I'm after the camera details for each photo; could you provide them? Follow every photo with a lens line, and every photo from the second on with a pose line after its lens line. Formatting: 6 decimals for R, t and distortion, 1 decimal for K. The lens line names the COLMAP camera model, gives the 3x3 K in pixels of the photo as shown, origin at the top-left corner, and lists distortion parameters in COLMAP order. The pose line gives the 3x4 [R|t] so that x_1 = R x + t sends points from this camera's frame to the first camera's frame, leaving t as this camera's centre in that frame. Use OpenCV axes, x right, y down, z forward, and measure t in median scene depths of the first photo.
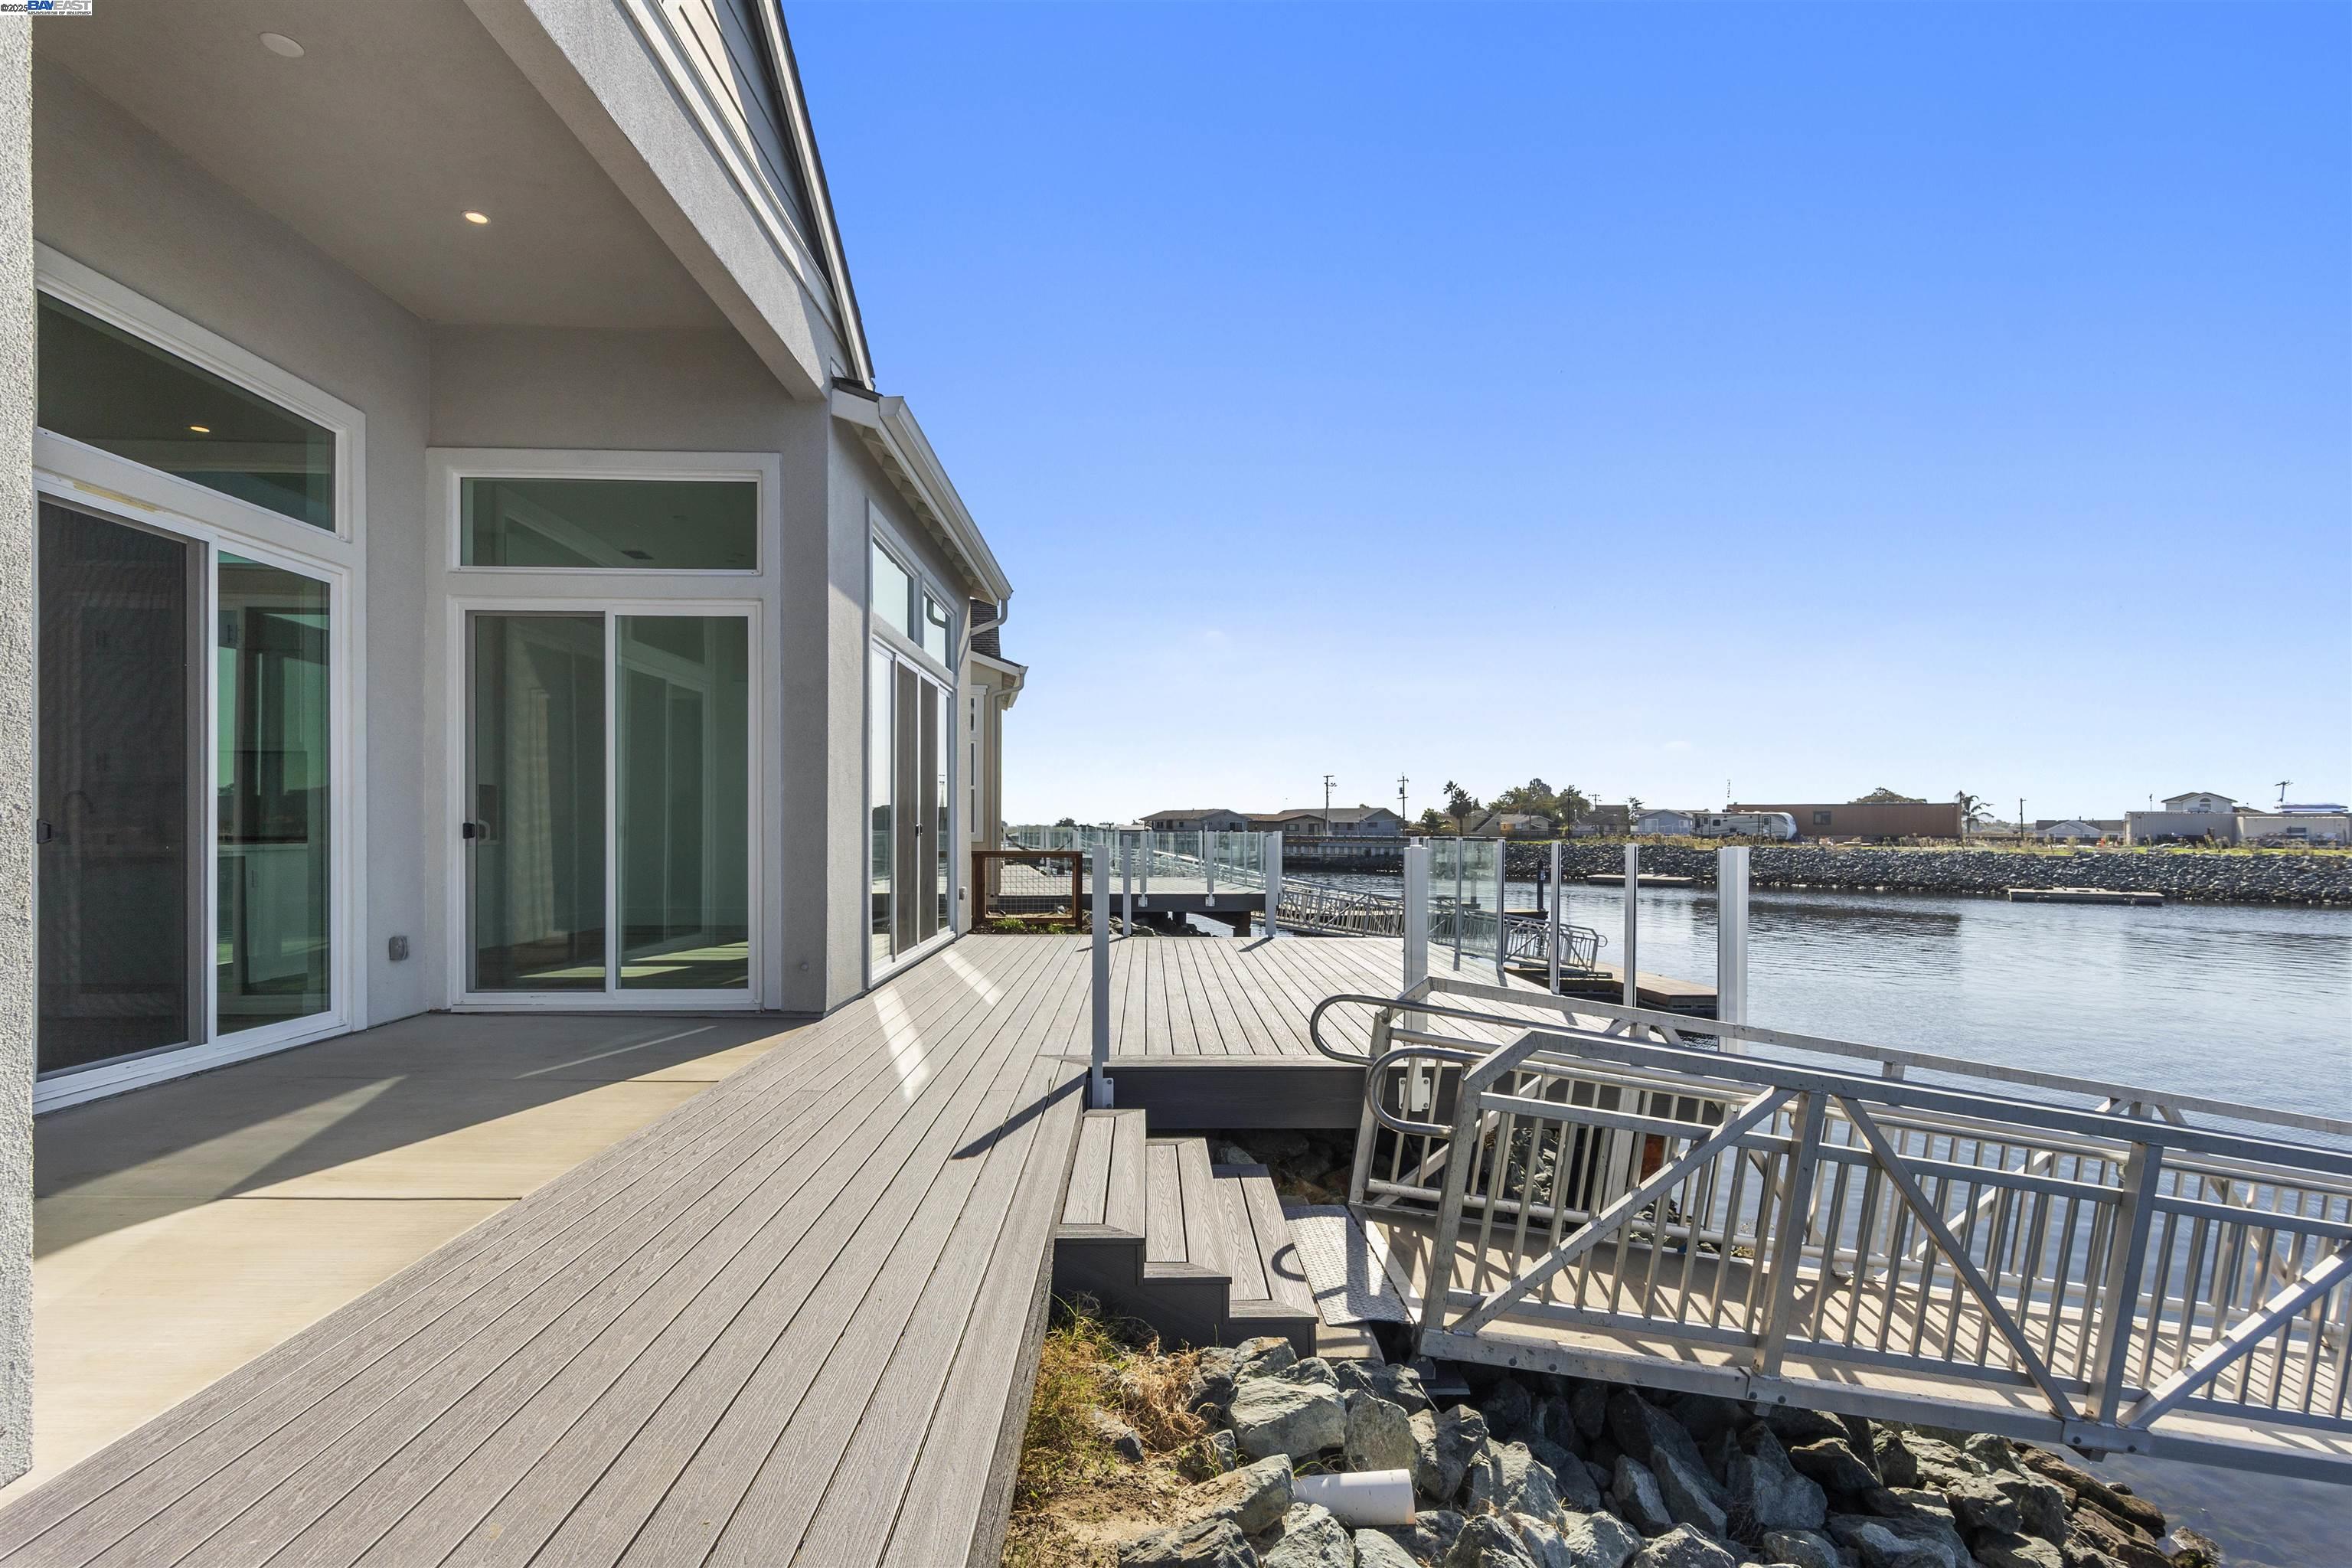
lens RADIAL K [[1129.2, 0, 1178.9], [0, 1129.2, 794.0], [0, 0, 1]] dist [-0.003875, -0.000515]
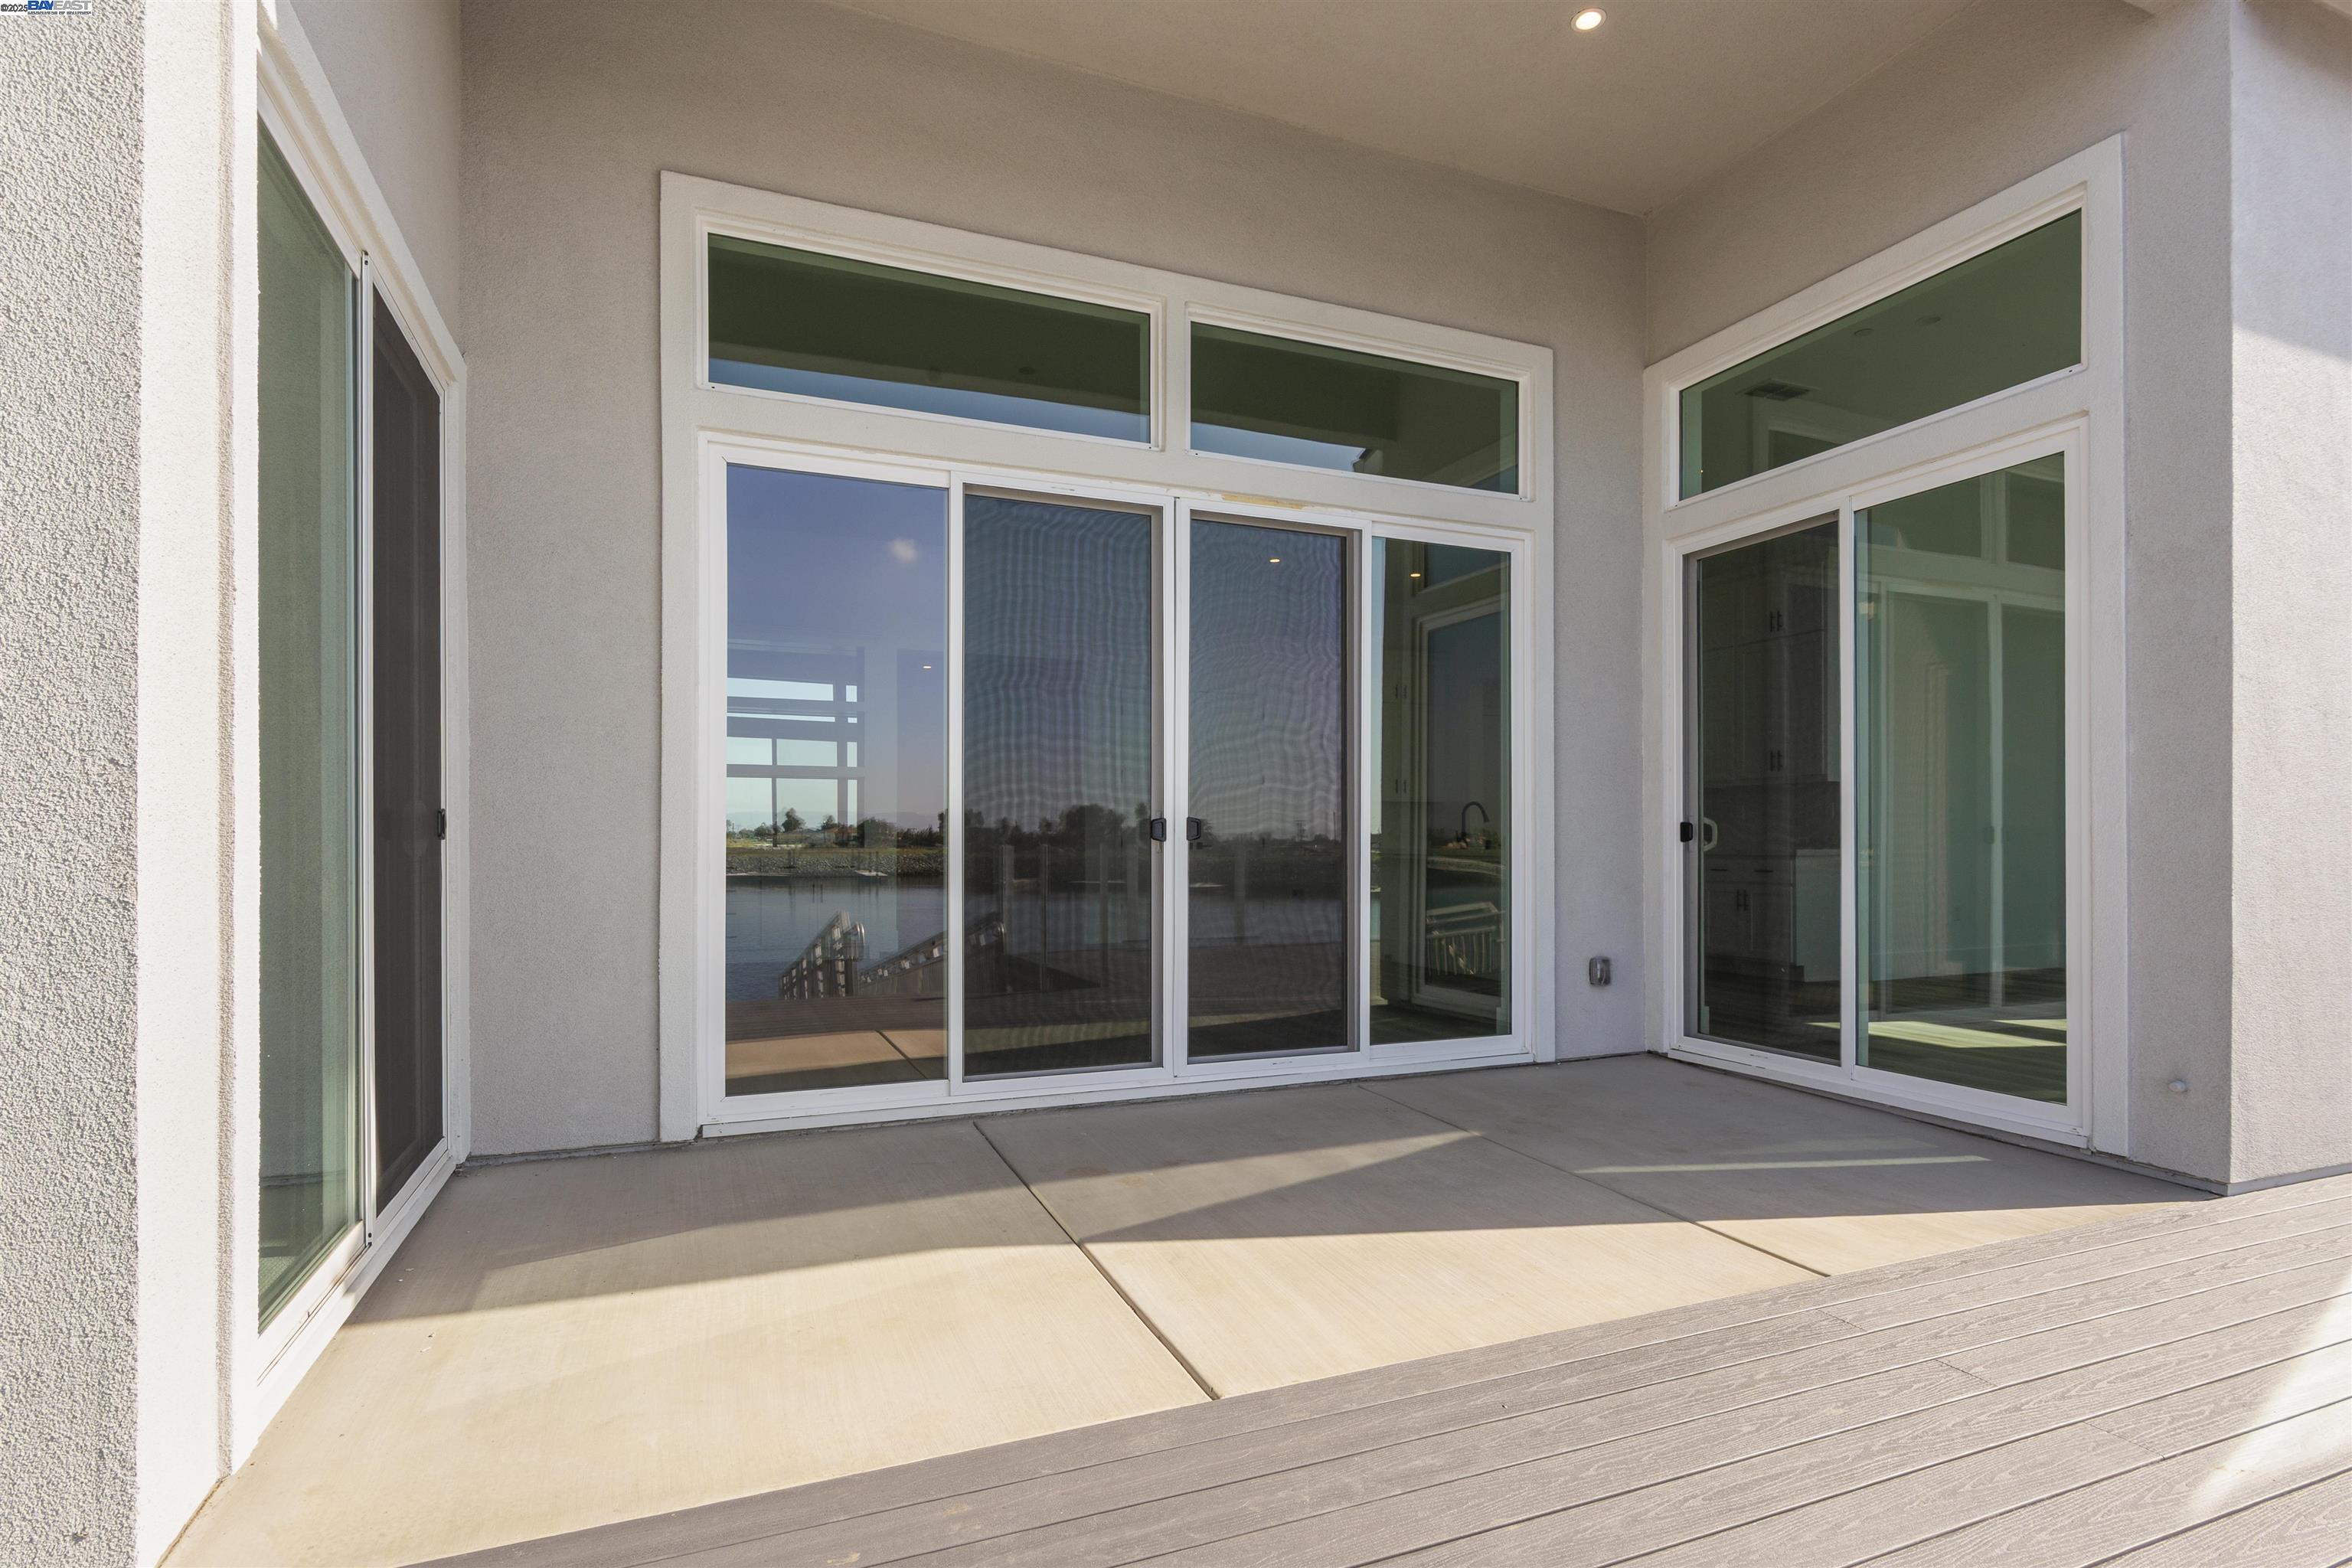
lens RADIAL K [[1167.3, 0, 1228.3], [0, 1167.3, 829.0], [0, 0, 1]] dist [0.026208, -0.001810]
pose [[0.370192, -0.012100, -0.928876, 0.016447], [0.026825, 0.999637, -0.002331, 0.024200], [0.928568, -0.024054, 0.370383, 0.400338]]
